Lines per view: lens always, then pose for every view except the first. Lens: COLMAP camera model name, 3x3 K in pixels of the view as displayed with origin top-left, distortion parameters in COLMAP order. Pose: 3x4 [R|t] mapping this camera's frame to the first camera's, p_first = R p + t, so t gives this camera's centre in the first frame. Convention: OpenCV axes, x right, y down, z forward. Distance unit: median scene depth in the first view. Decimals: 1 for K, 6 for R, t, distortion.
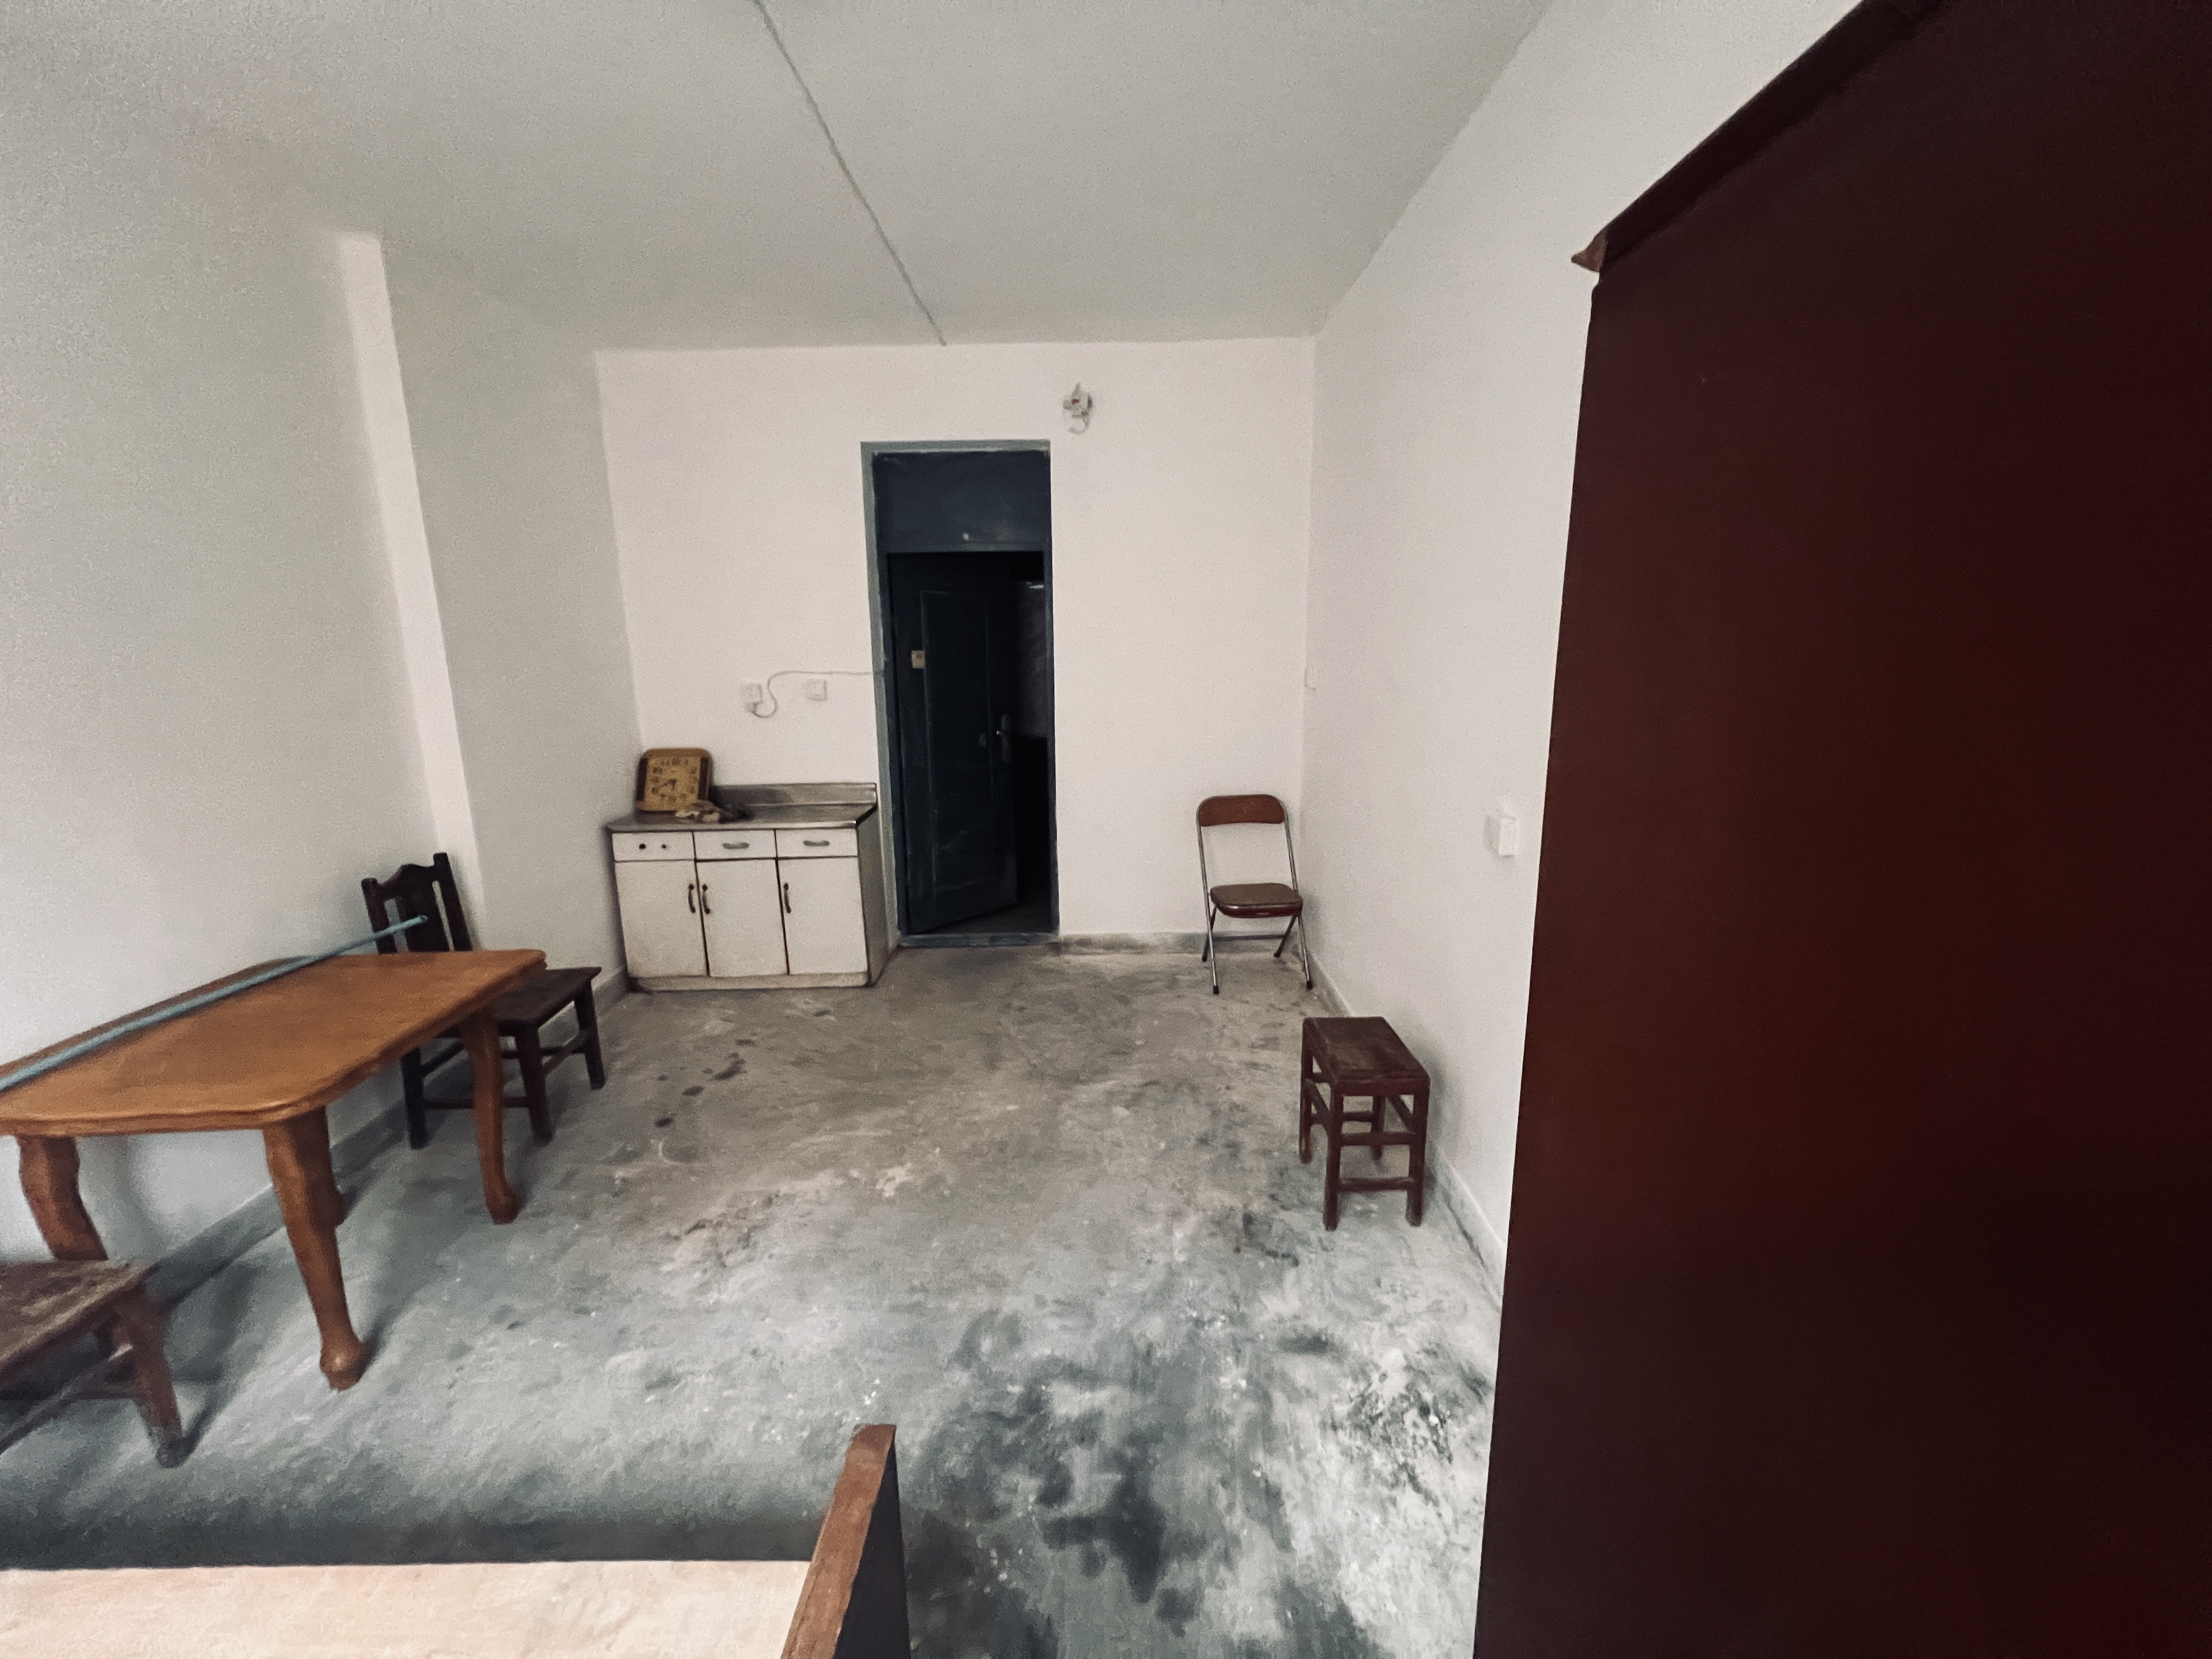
lens RADIAL K [[888.9, 0, 1107.2], [0, 888.9, 822.2], [0, 0, 1]] dist [-0.003572, -0.000193]
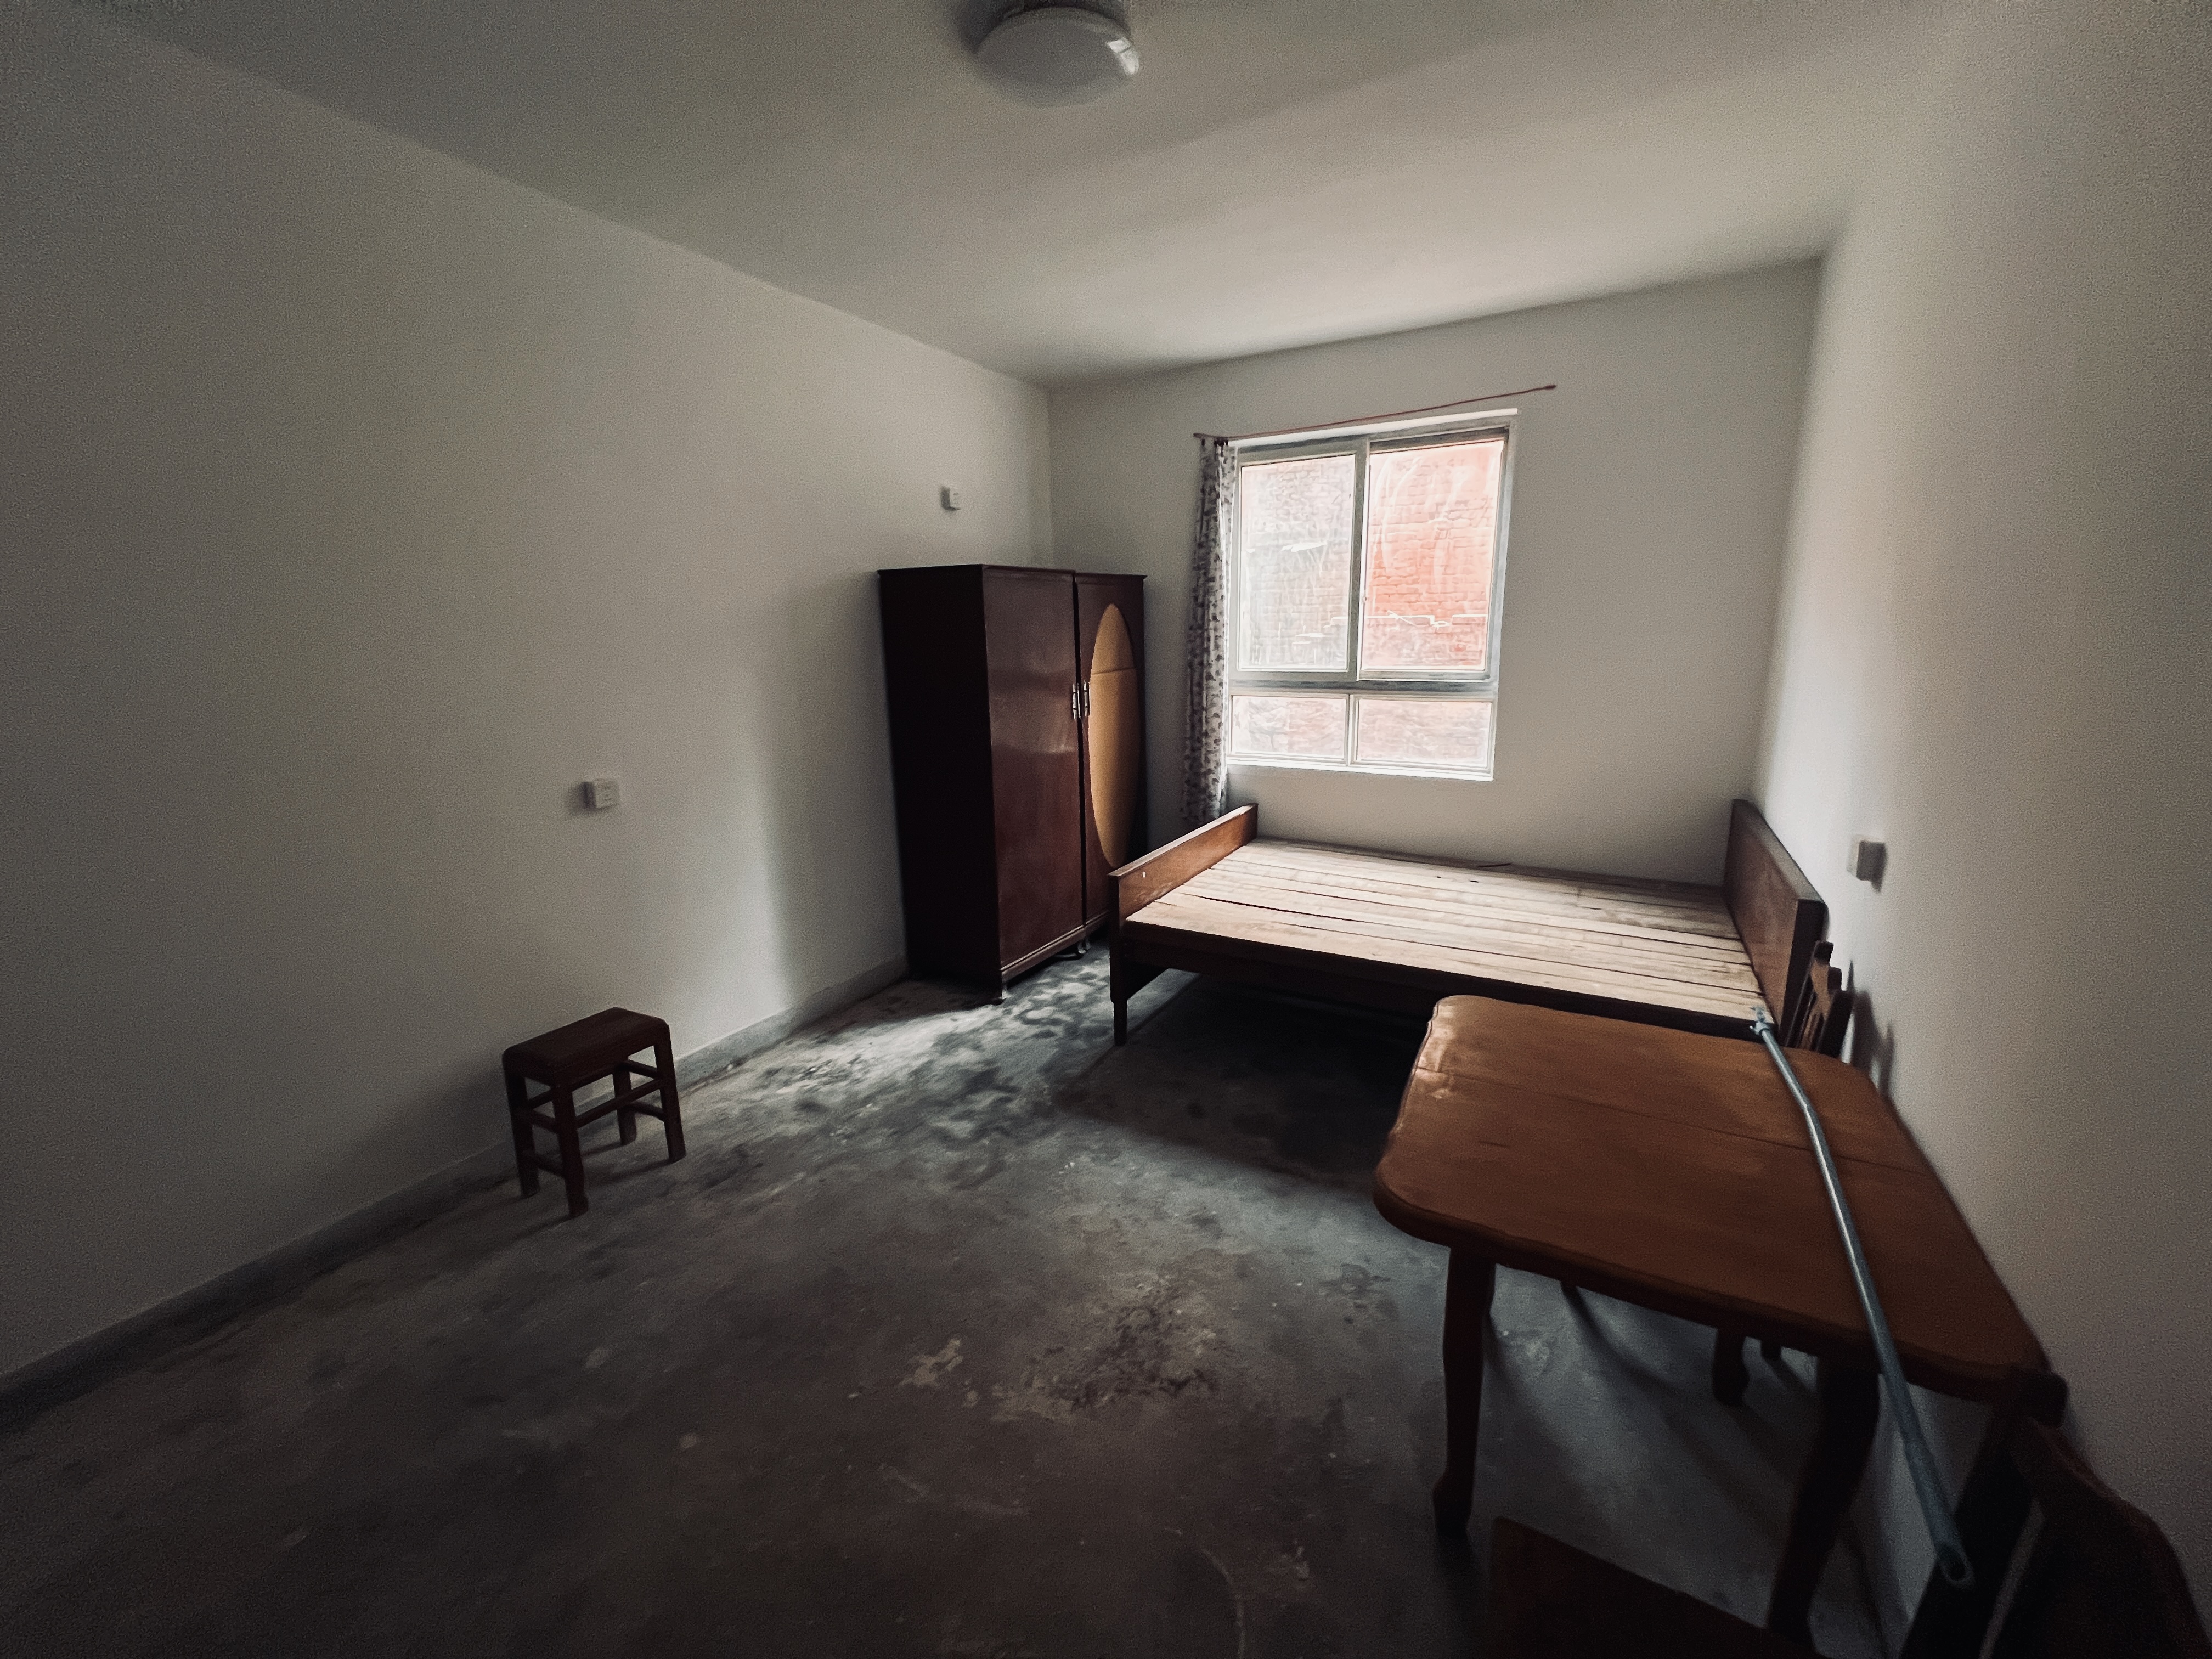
lens RADIAL K [[892.8, 0, 1103.1], [0, 892.8, 824.9], [0, 0, 1]] dist [-0.000327, -0.000010]
pose [[-0.869666, -0.076549, 0.487669, -0.900209], [0.131310, 0.916438, 0.378019, -0.362010], [-0.475856, 0.392786, -0.786944, 1.746980]]
